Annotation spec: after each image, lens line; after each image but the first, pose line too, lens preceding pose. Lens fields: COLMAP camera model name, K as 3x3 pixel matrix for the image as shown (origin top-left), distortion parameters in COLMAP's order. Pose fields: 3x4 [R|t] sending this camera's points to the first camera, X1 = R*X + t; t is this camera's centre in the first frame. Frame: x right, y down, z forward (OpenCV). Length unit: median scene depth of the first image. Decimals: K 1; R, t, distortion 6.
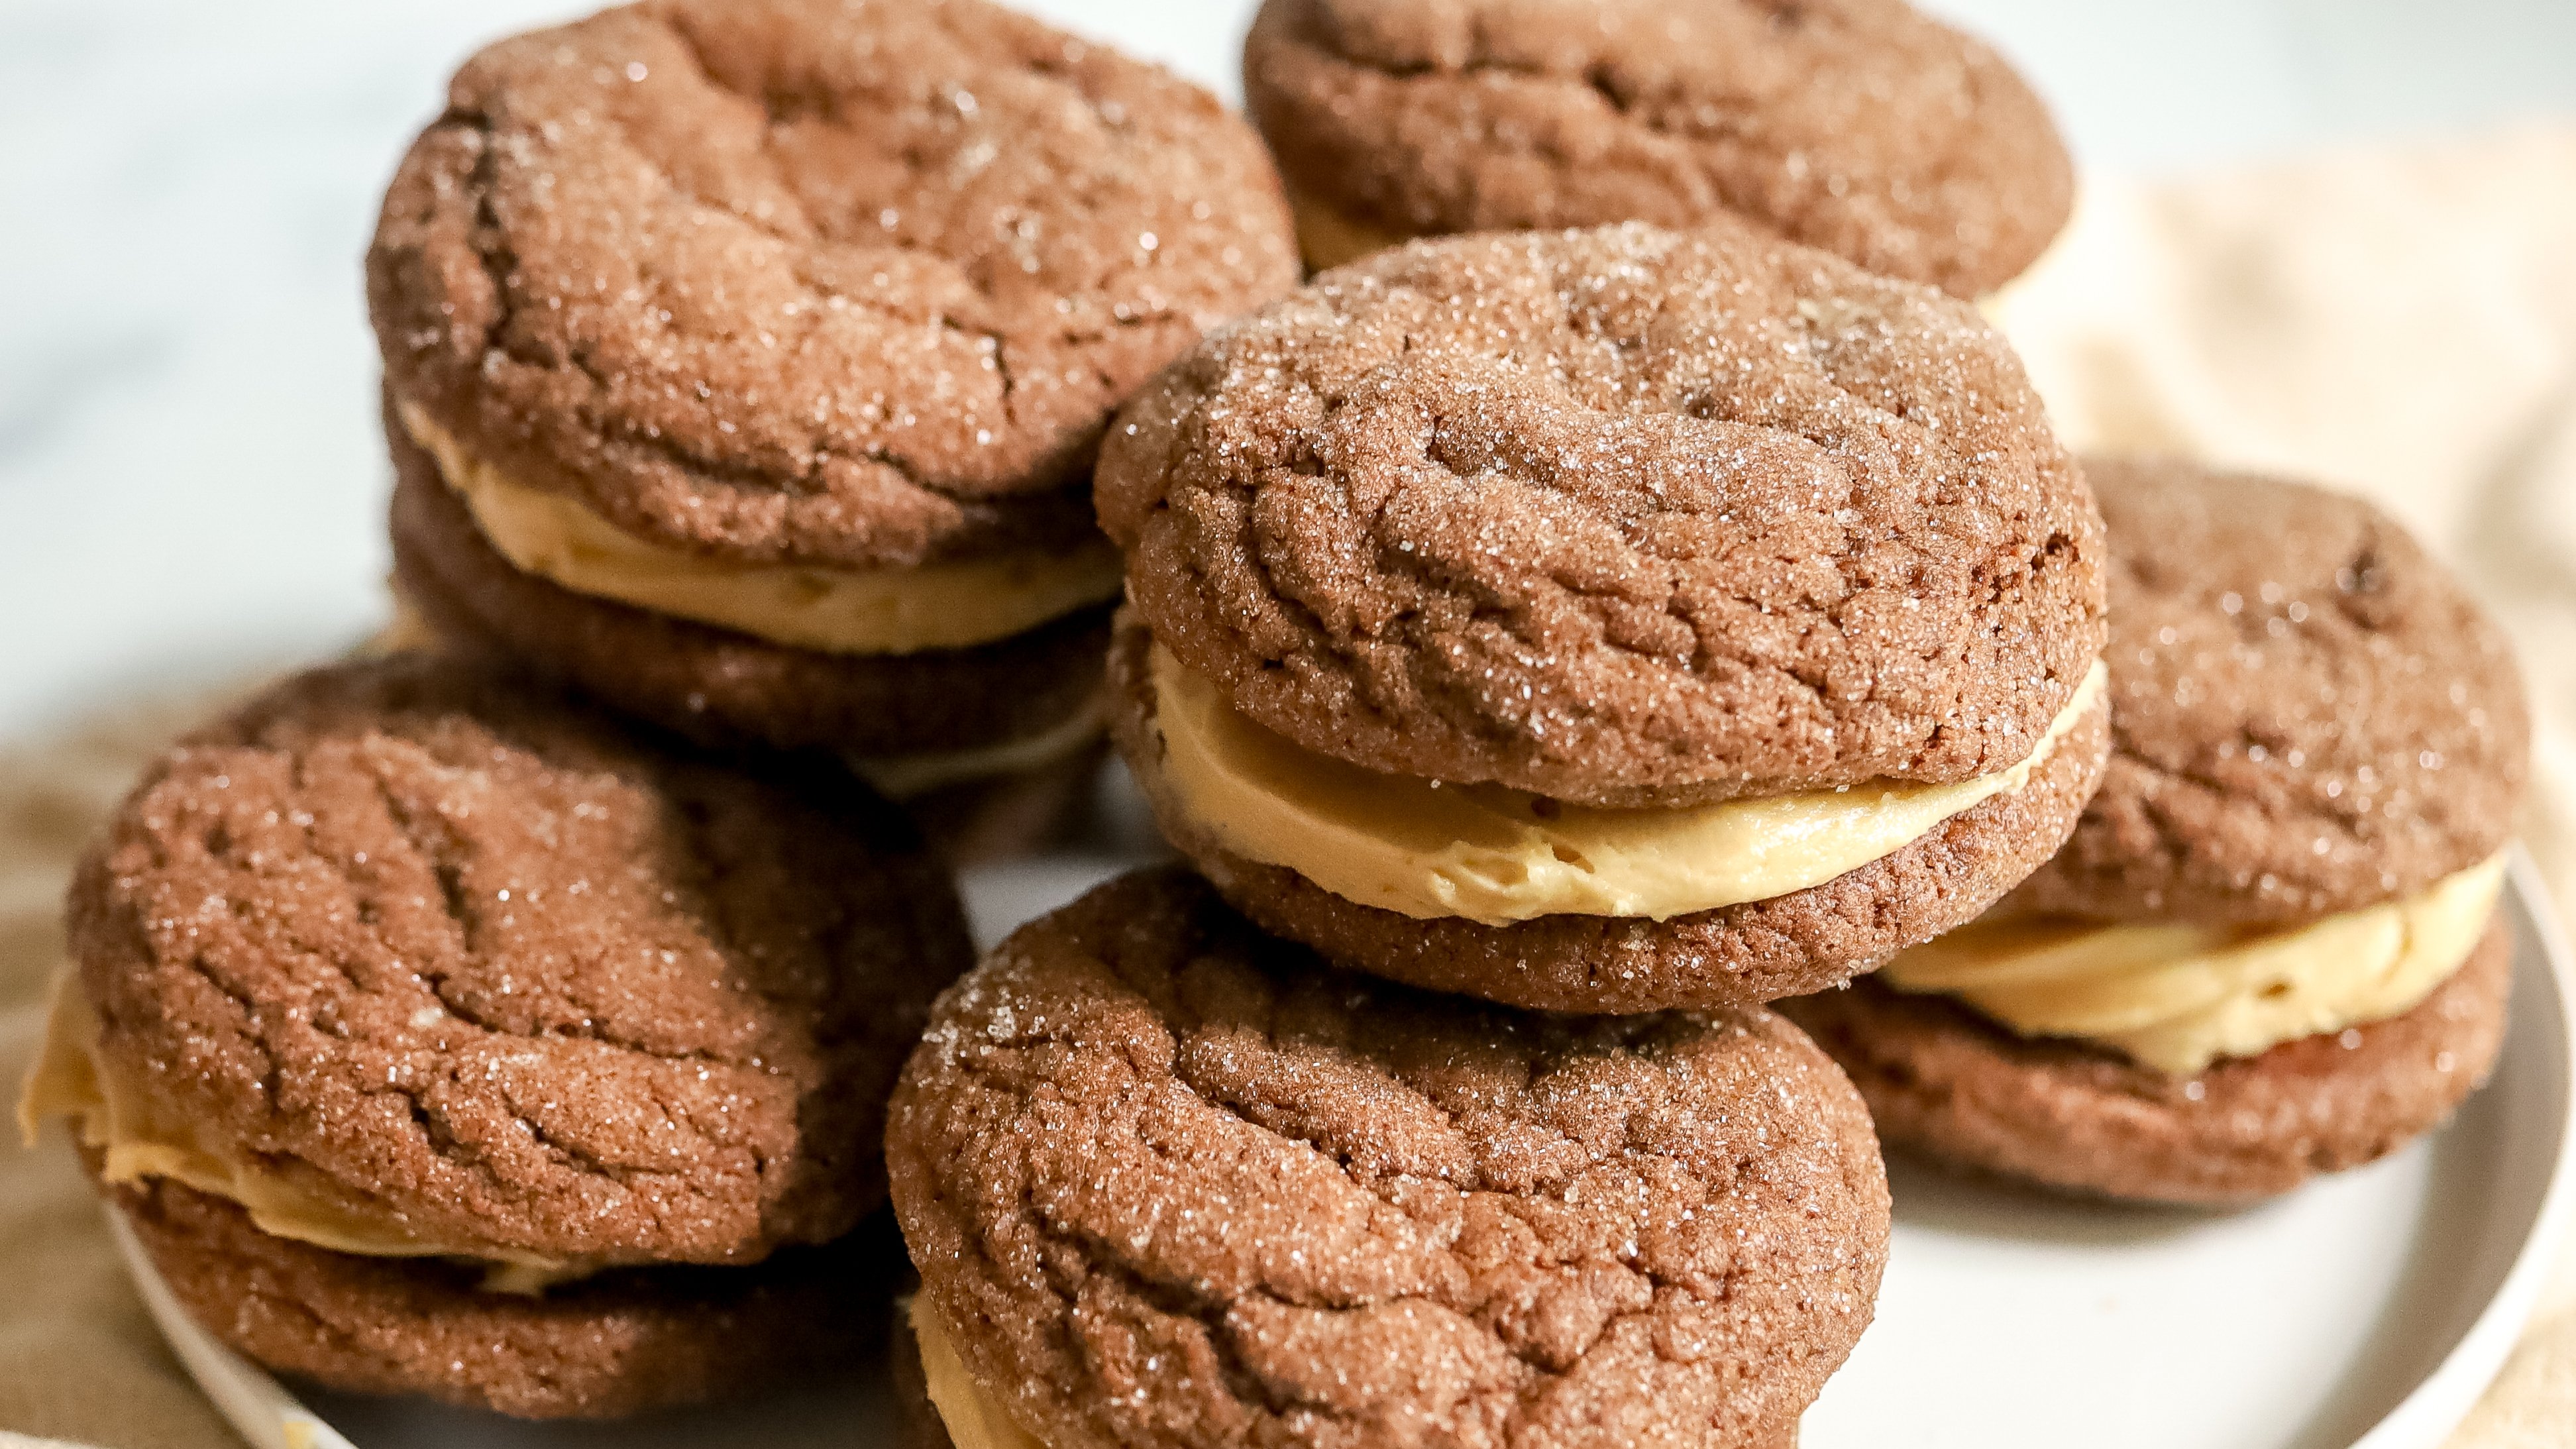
lens RADIAL K [[3490.6, 0, 1296.2], [0, 3490.6, 720.8], [0, 0, 1]] dist [-0.018702, 0.000000]
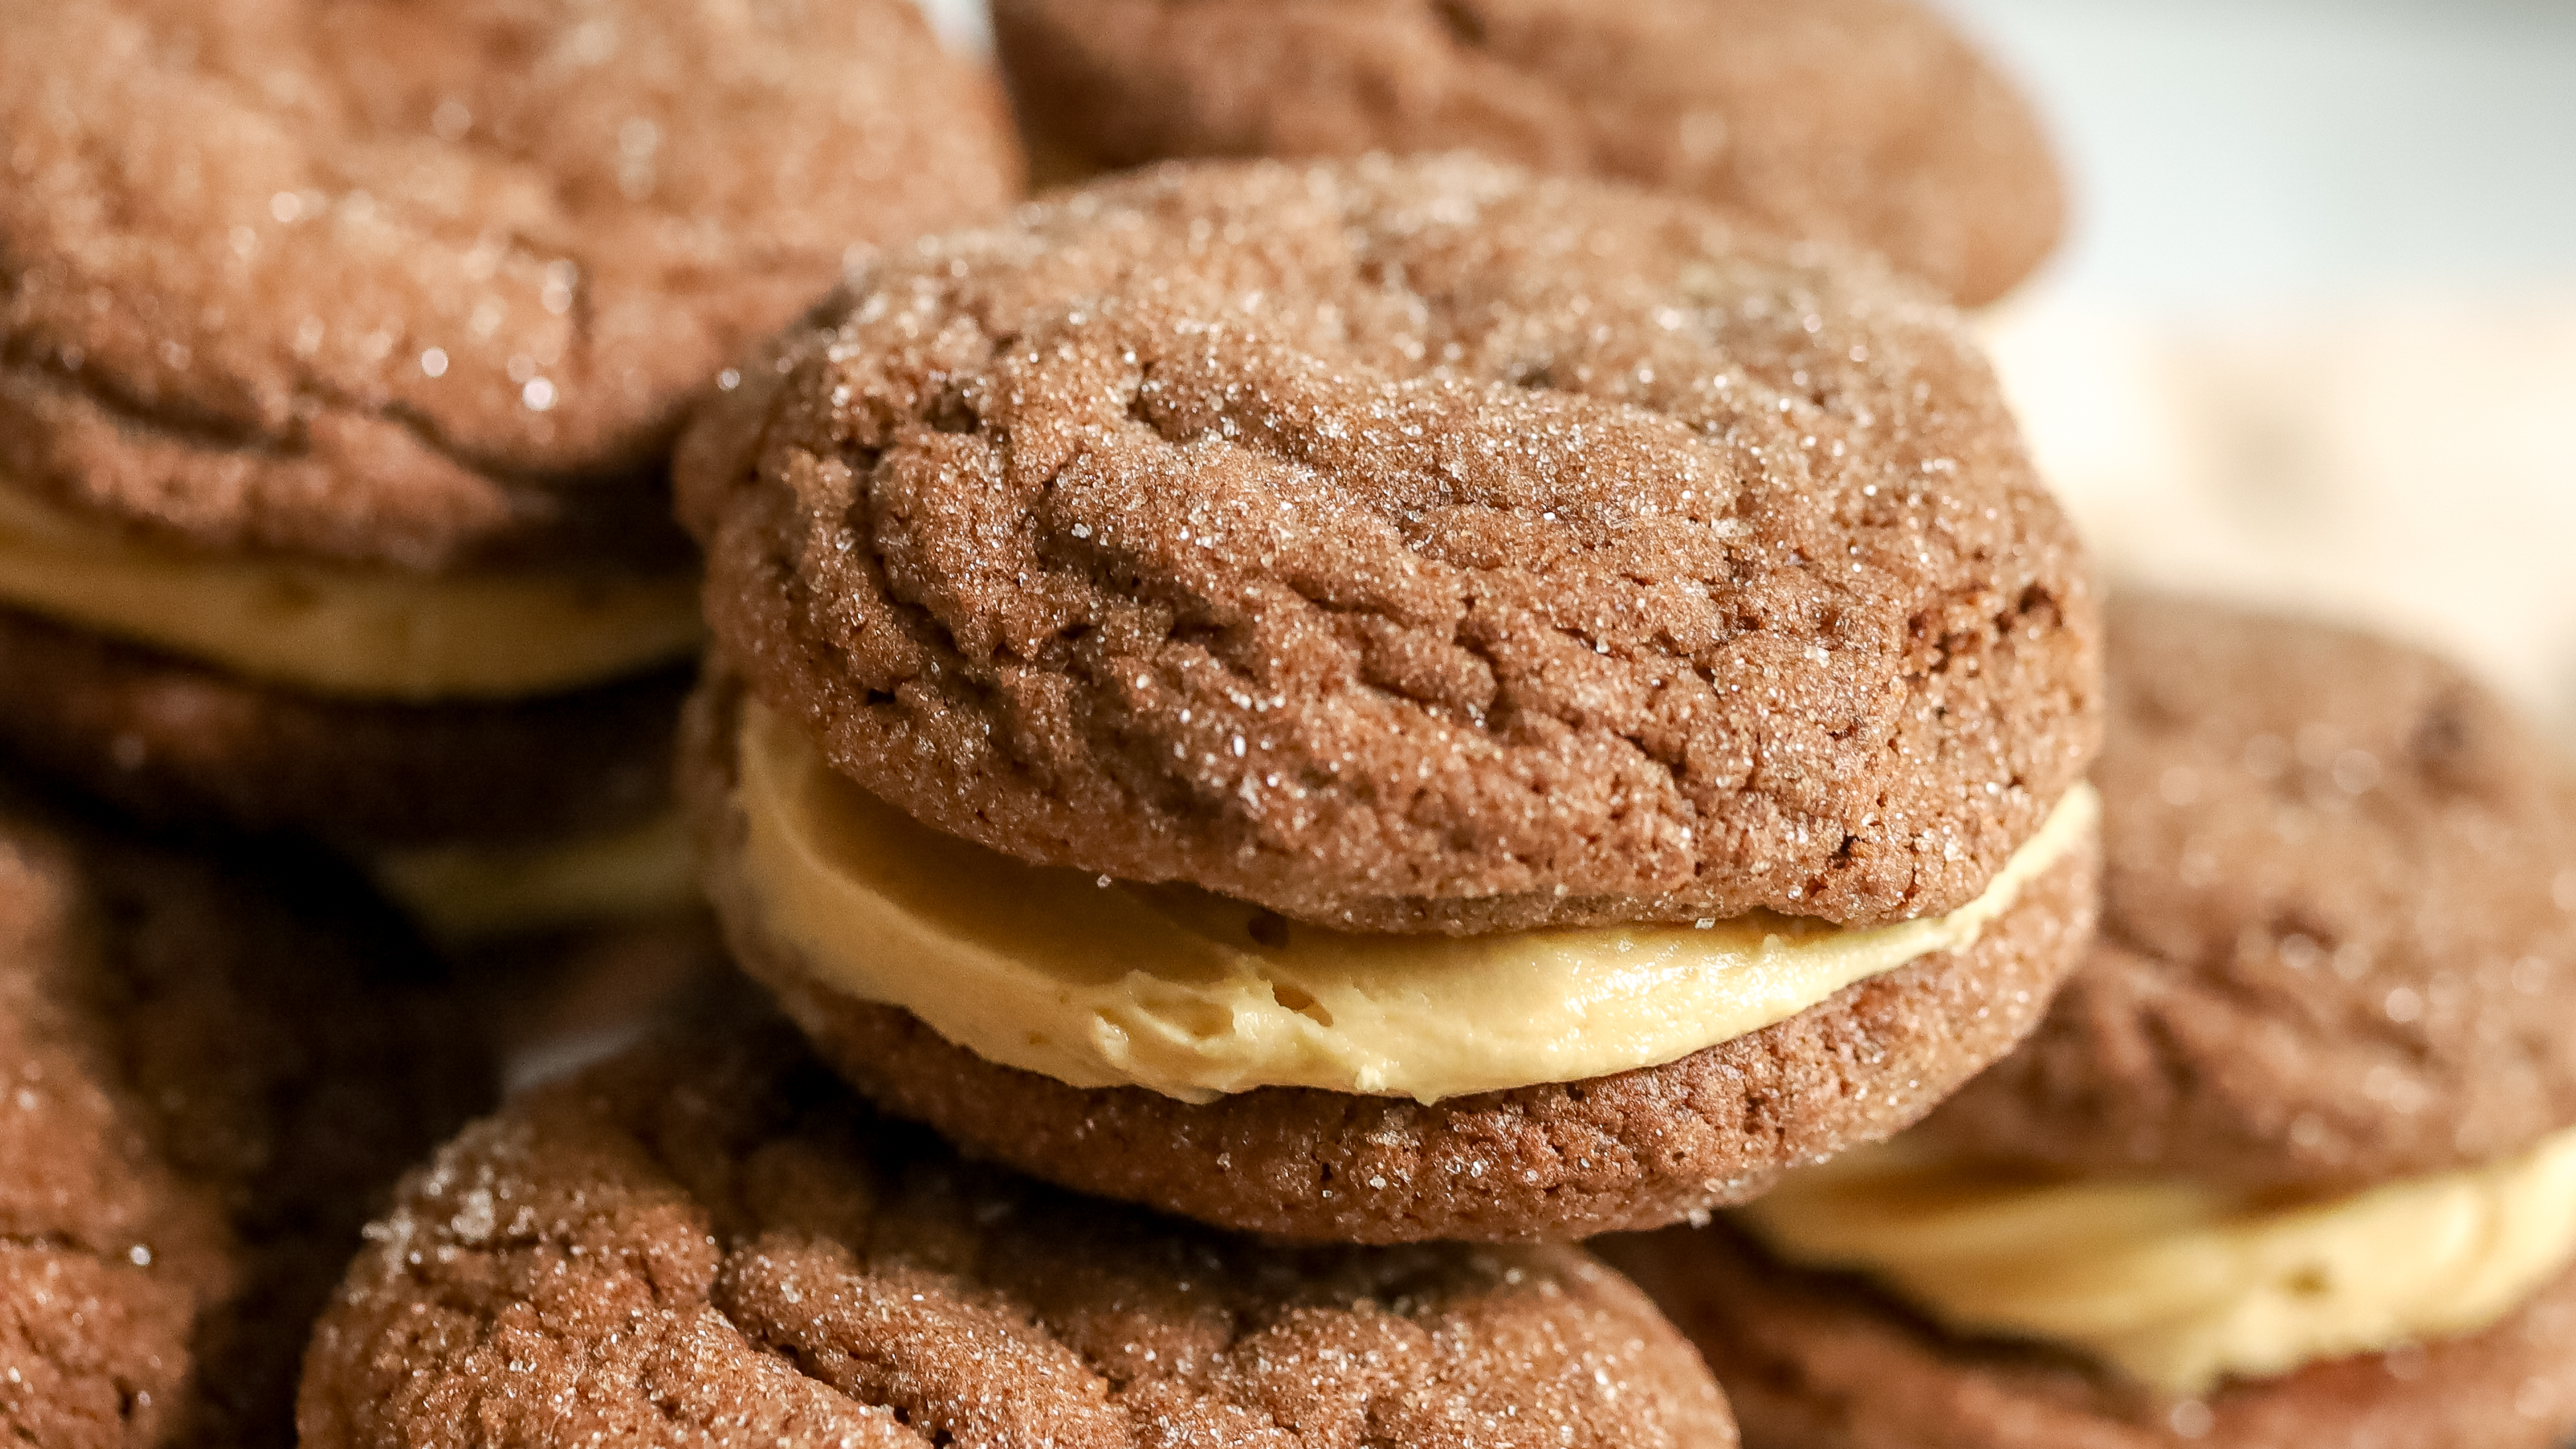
lens RADIAL K [[3490.6, 0, 1279.8], [0, 3490.6, 728.7], [0, 0, 1]] dist [-0.018702, 0.000000]
pose [[0.998477, 0.055050, 0.003638, 0.066921], [-0.054485, 0.994297, -0.091680, 0.046560], [-0.008664, 0.091342, 0.995782, 0.310722]]
